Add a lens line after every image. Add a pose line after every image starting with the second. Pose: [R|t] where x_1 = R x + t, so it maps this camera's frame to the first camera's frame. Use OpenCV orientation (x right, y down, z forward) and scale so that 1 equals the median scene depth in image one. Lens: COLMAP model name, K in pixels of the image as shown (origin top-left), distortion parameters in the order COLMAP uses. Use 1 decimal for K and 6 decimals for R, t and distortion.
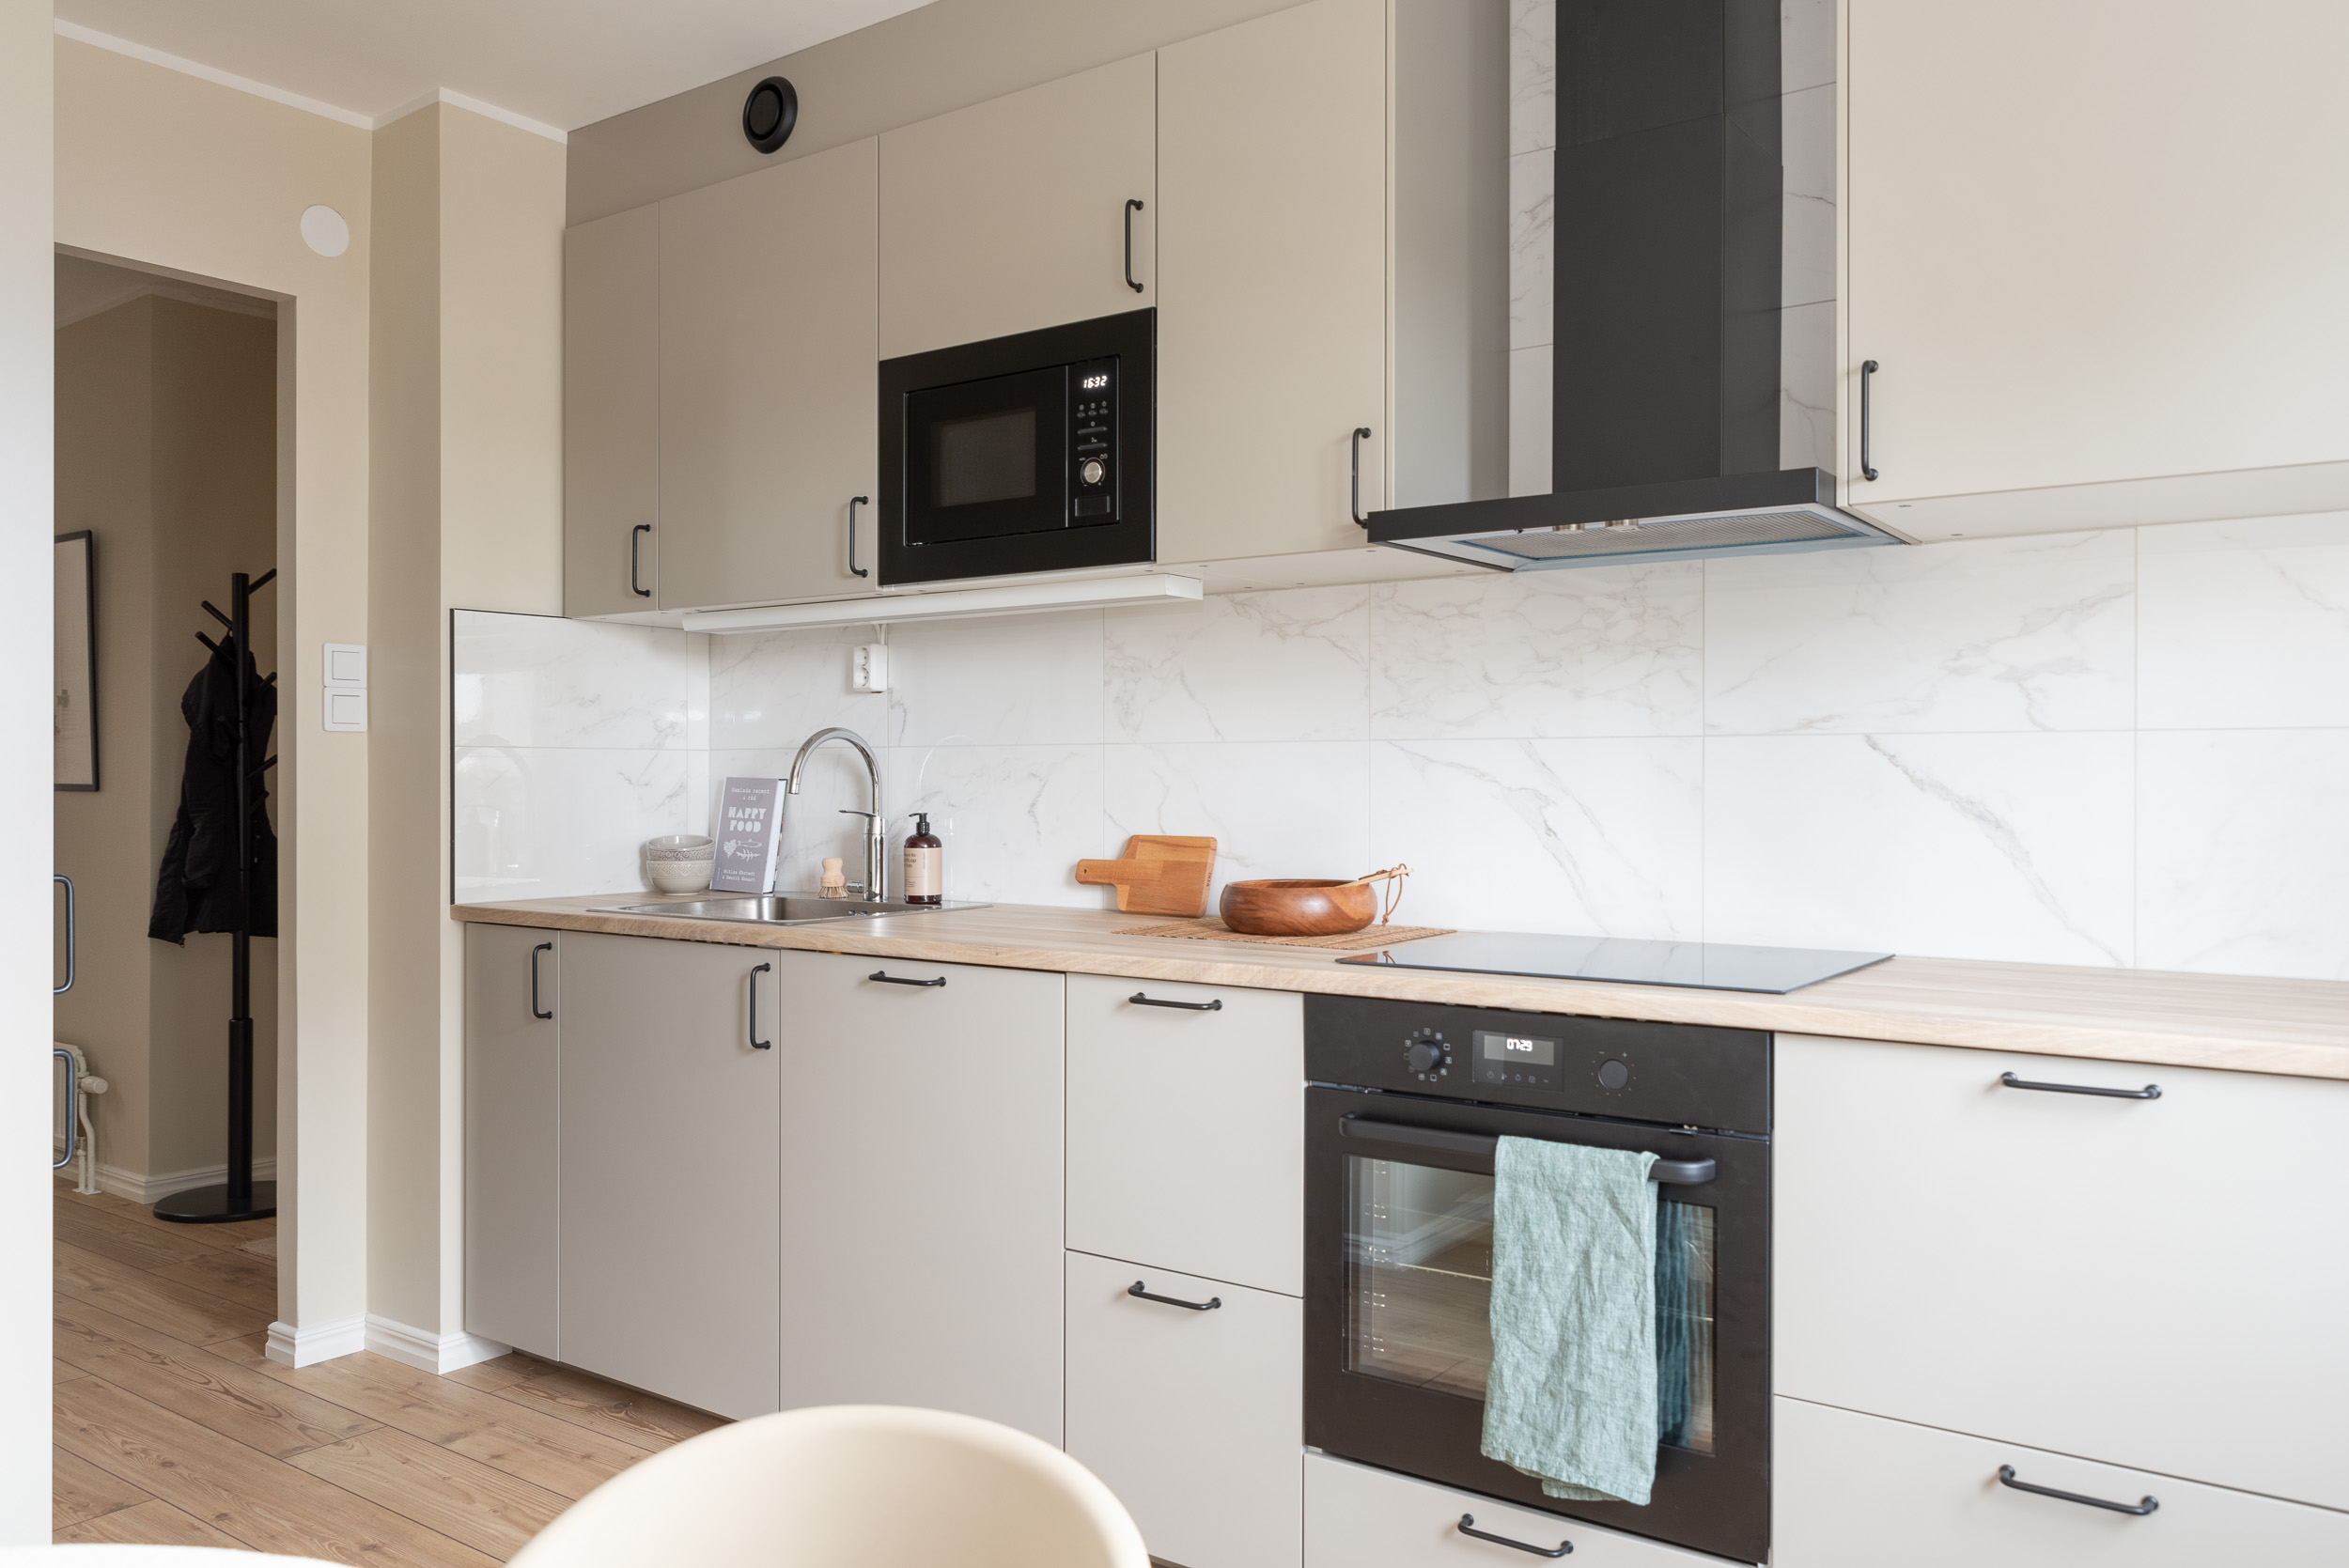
lens RADIAL K [[1737.1, 0, 1168.9], [0, 1737.1, 781.7], [0, 0, 1]] dist [0.009299, -0.003314]
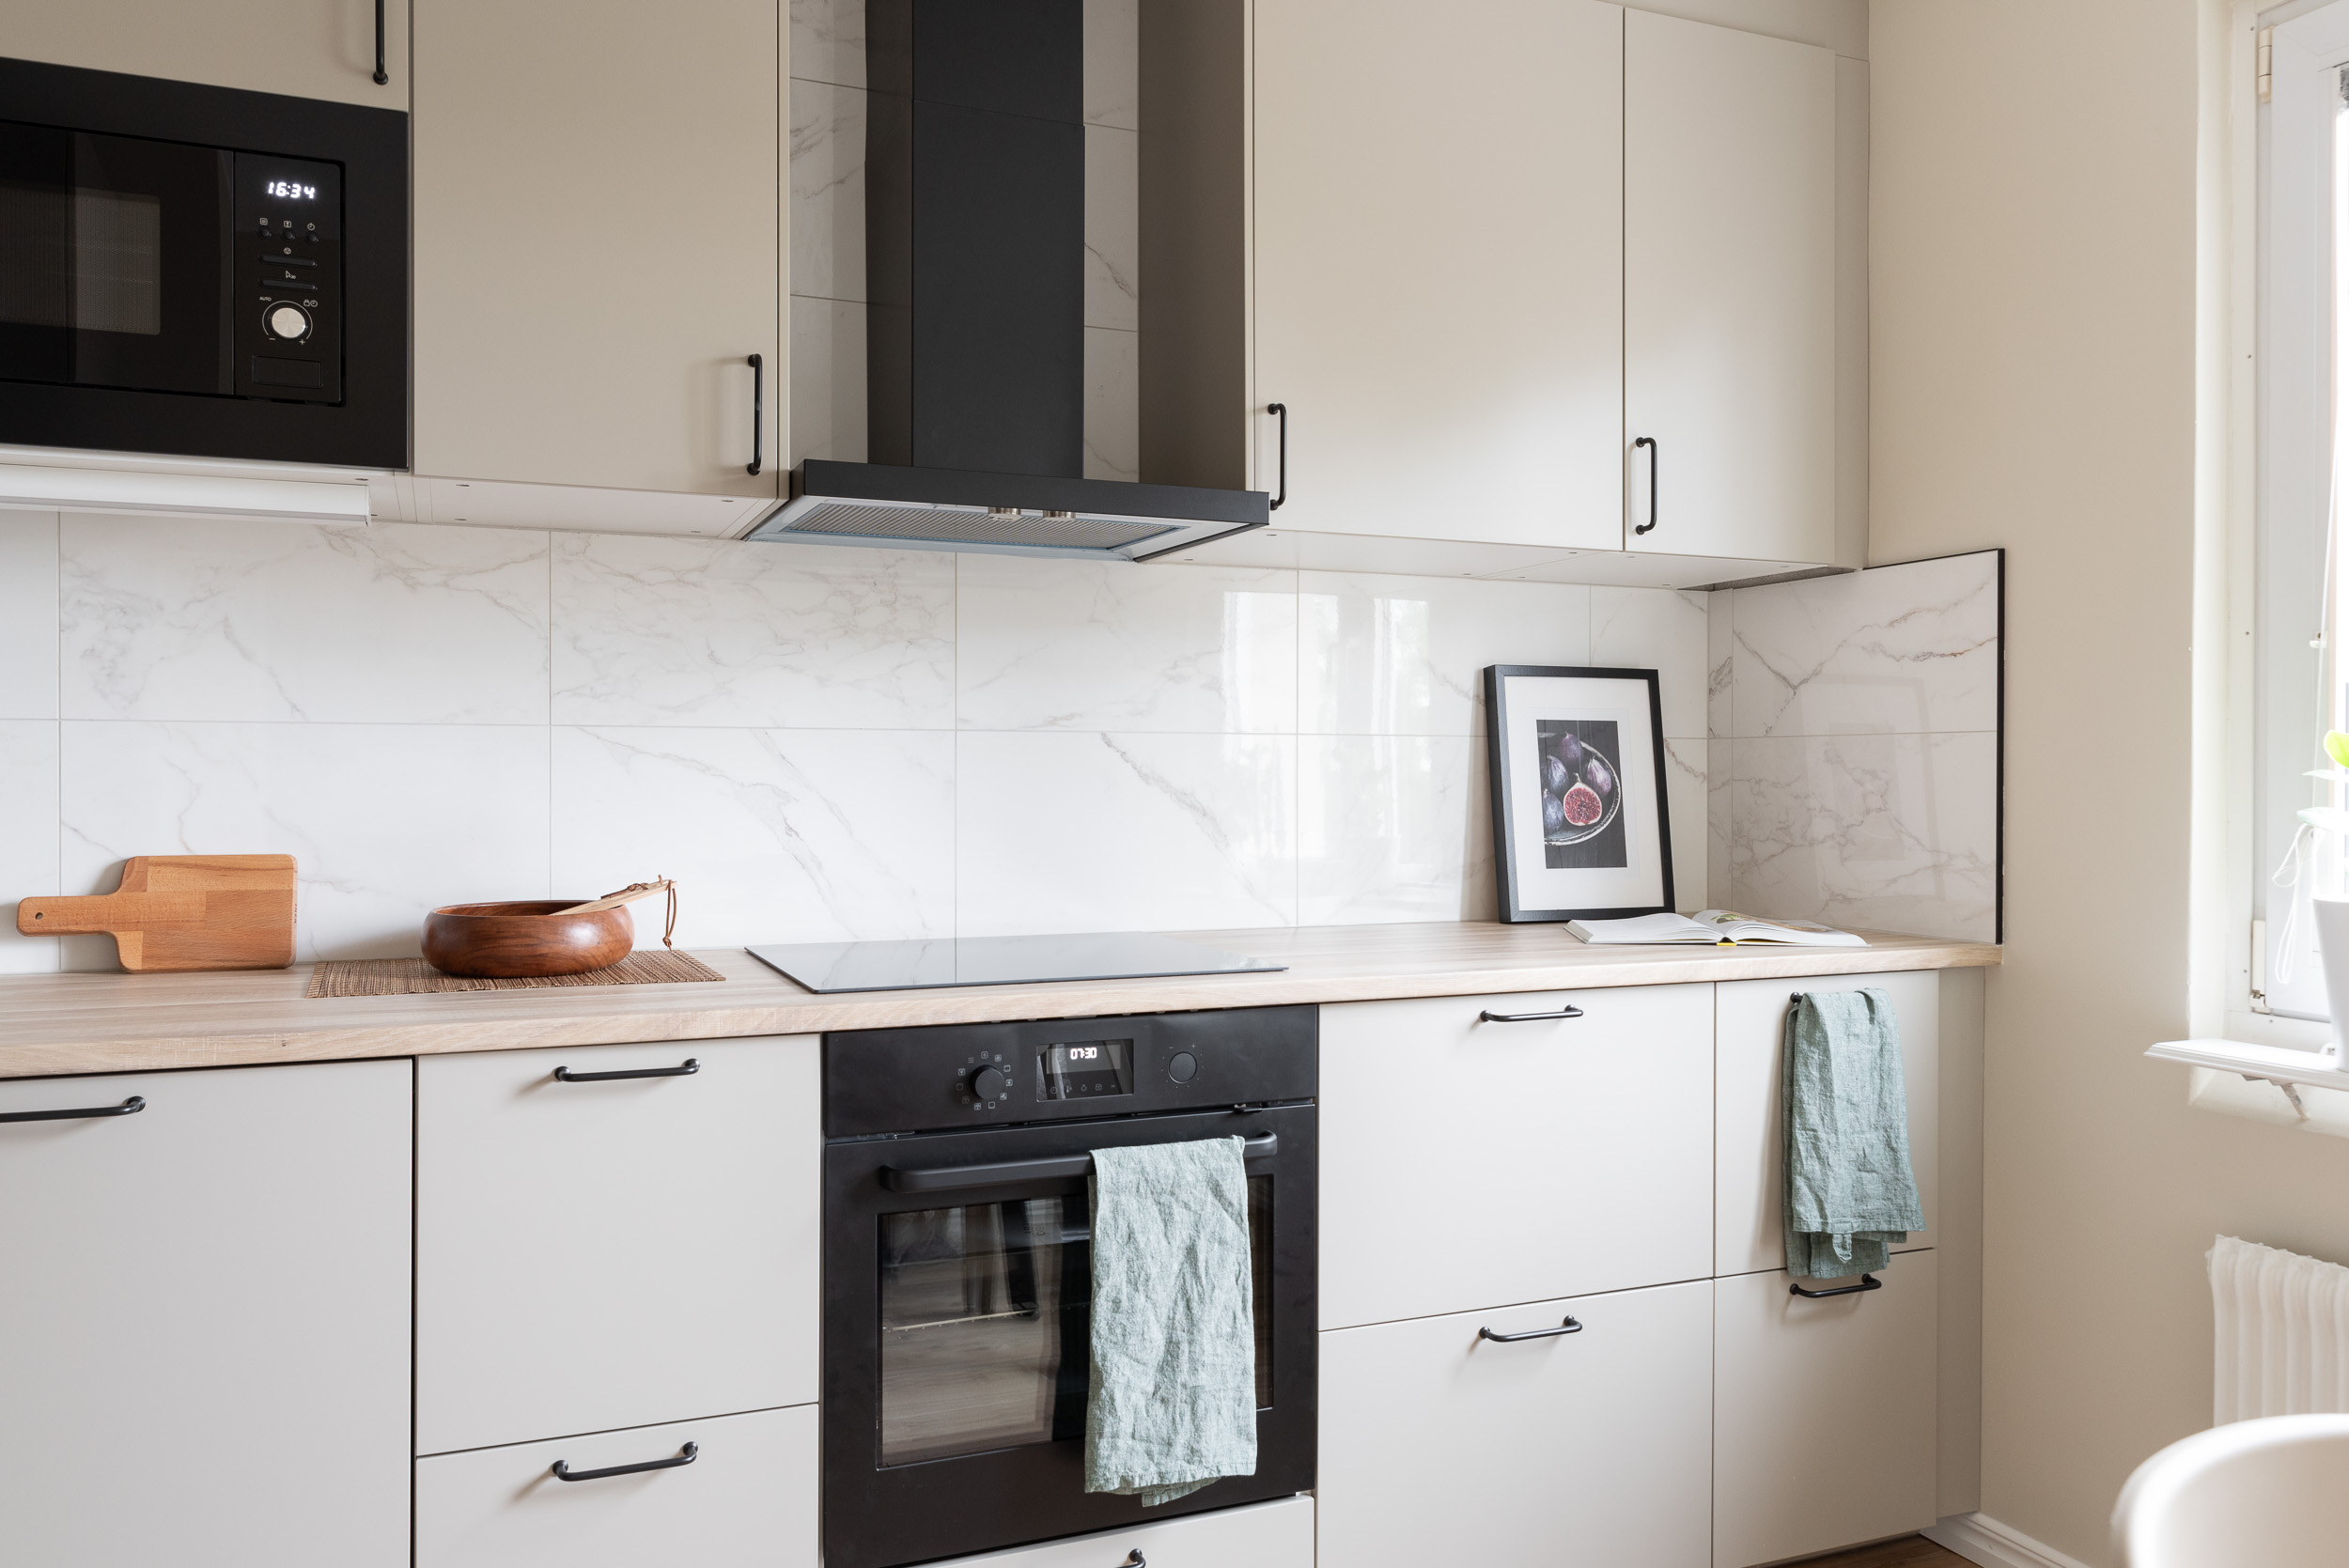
lens RADIAL K [[1737.1, 0, 1169.8], [0, 1737.1, 782.6], [0, 0, 1]] dist [0.009299, -0.003314]
pose [[0.523163, -0.005567, 0.852214, -0.510019], [0.000377, 0.999980, 0.006301, -0.002735], [-0.852232, -0.002975, 0.523155, 0.402076]]
